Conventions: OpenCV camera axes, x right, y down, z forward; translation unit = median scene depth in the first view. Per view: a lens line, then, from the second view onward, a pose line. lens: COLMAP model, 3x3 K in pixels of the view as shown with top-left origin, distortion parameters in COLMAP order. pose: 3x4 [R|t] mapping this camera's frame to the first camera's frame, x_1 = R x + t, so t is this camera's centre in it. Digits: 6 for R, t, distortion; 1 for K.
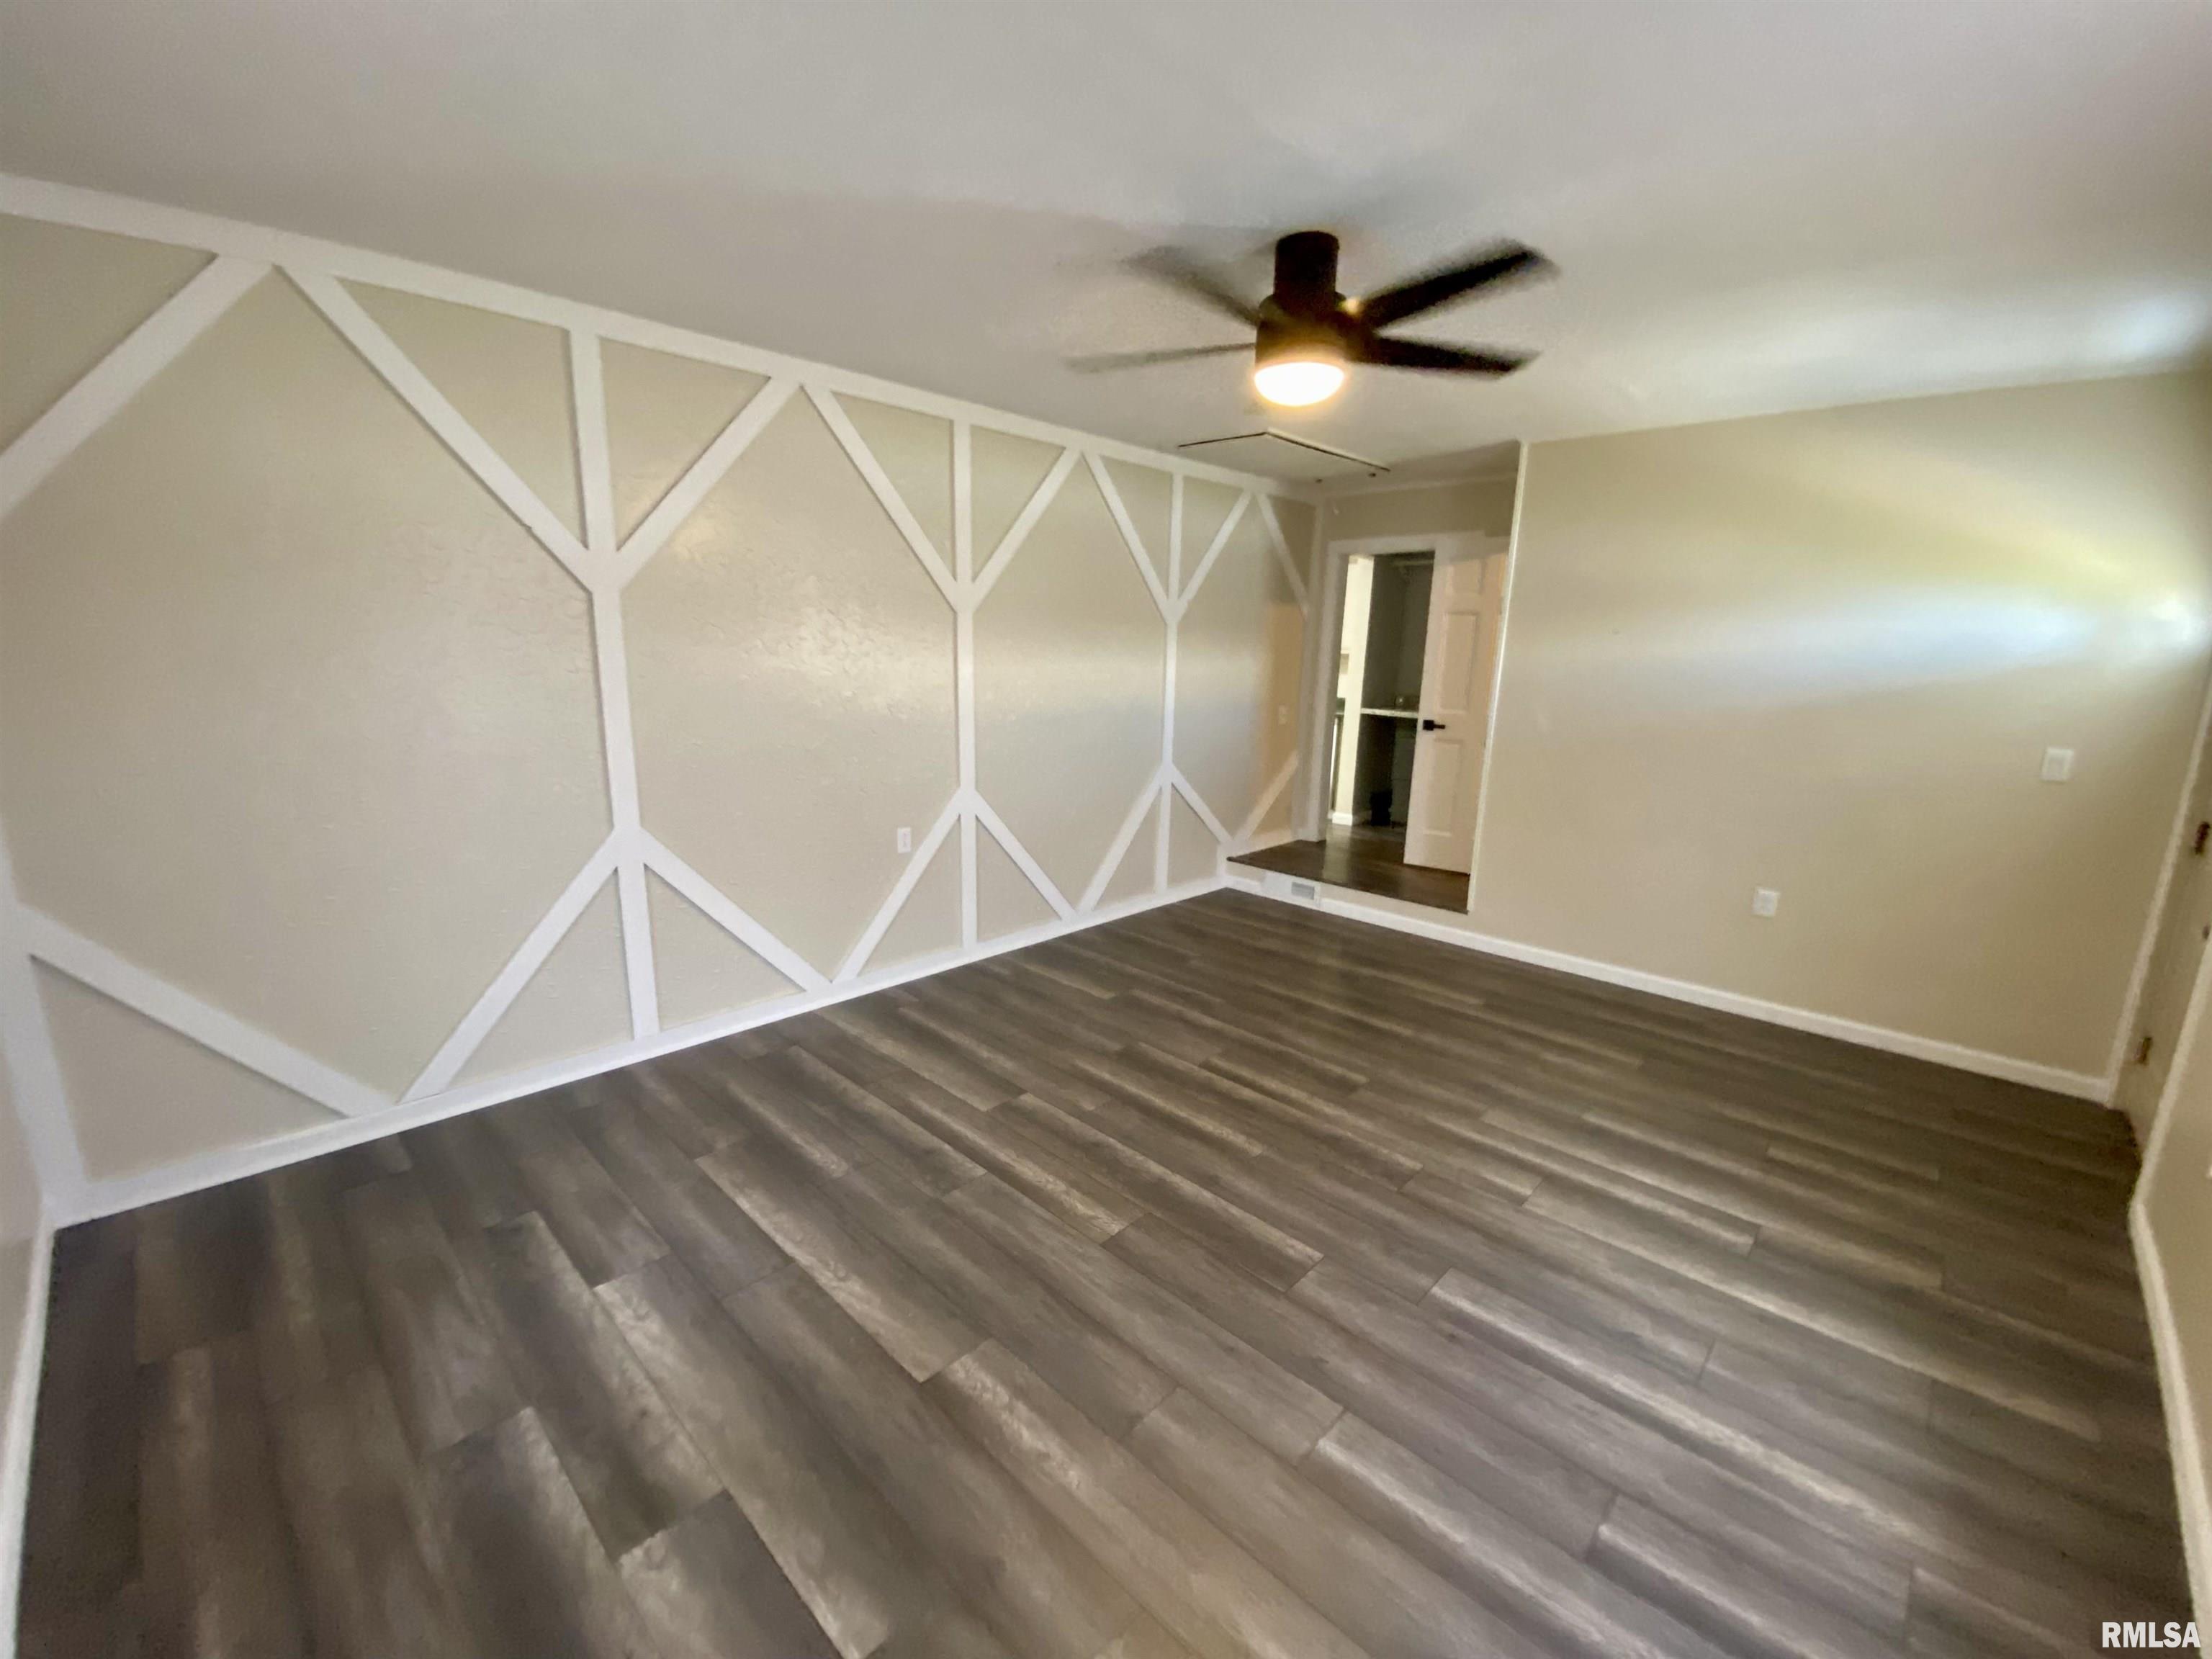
lens RADIAL K [[896.9, 0, 1101.5], [0, 896.9, 830.2], [0, 0, 1]] dist [0.057027, -0.041237]
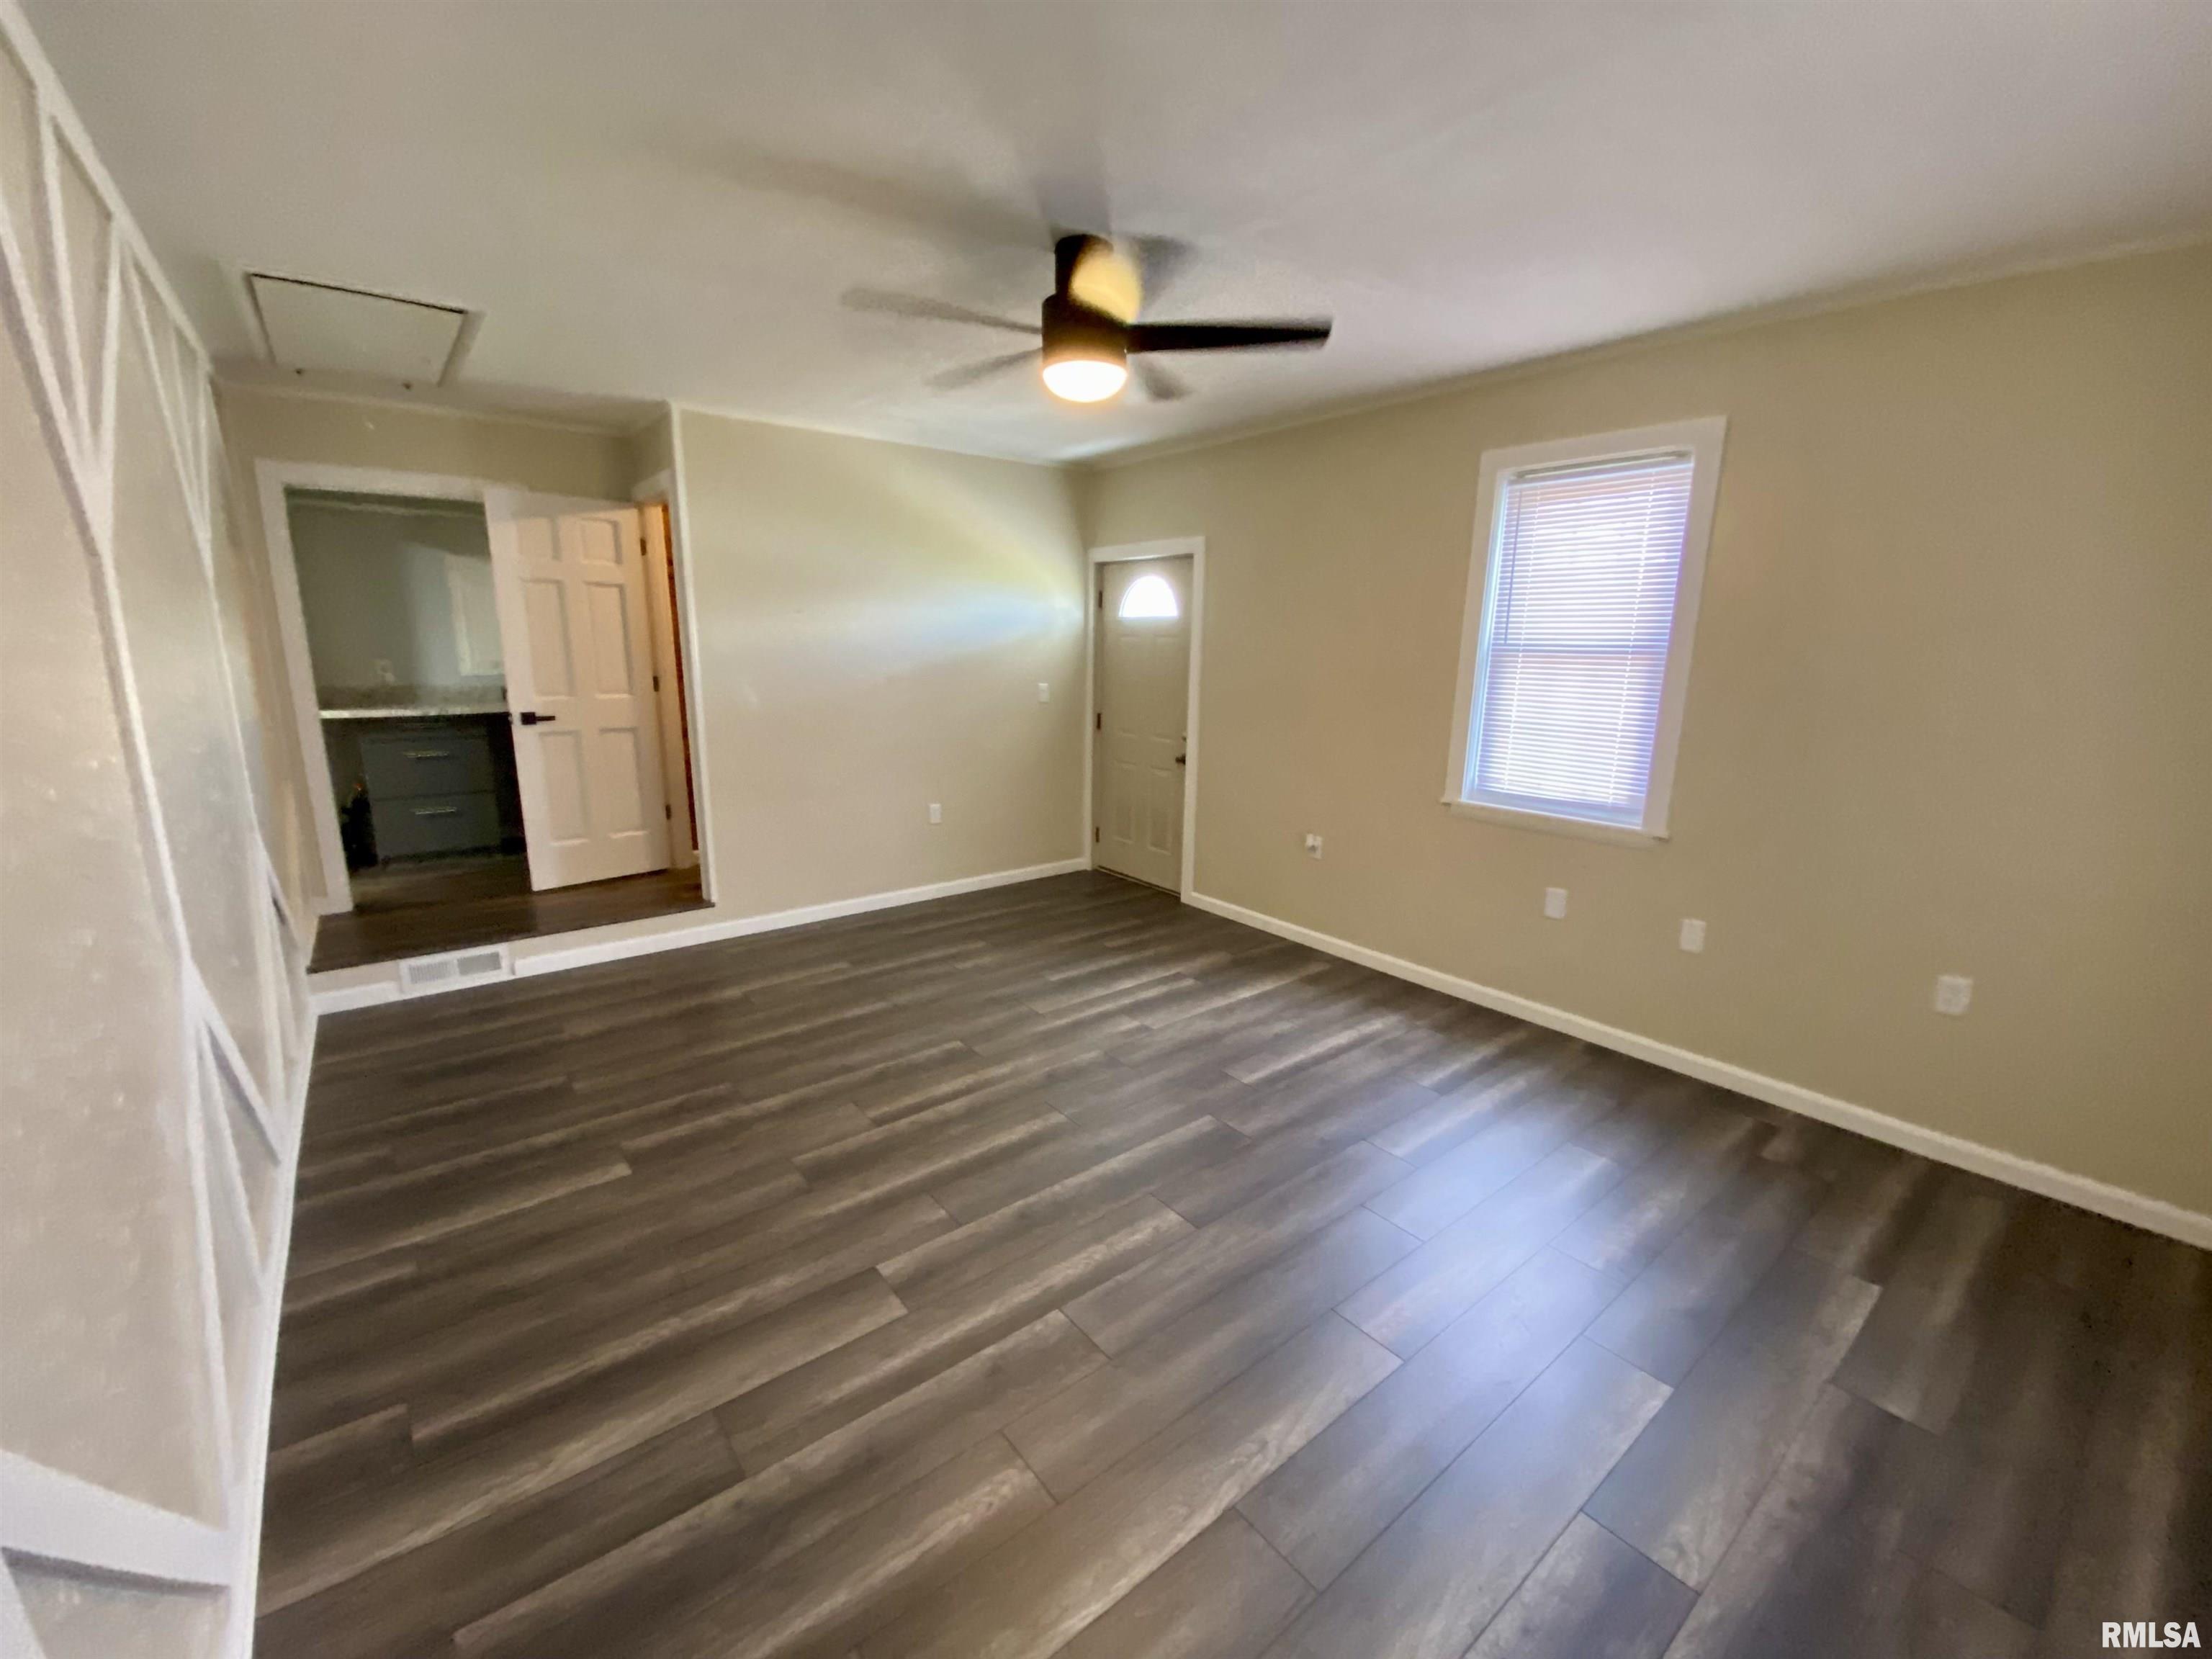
lens RADIAL K [[896.9, 0, 1101.5], [0, 896.9, 830.2], [0, 0, 1]] dist [0.057027, -0.041237]
pose [[0.129165, -0.231225, 0.964288, -0.678919], [0.195943, 0.959212, 0.203762, -0.150853], [-0.972071, 0.162627, 0.169204, 0.658402]]
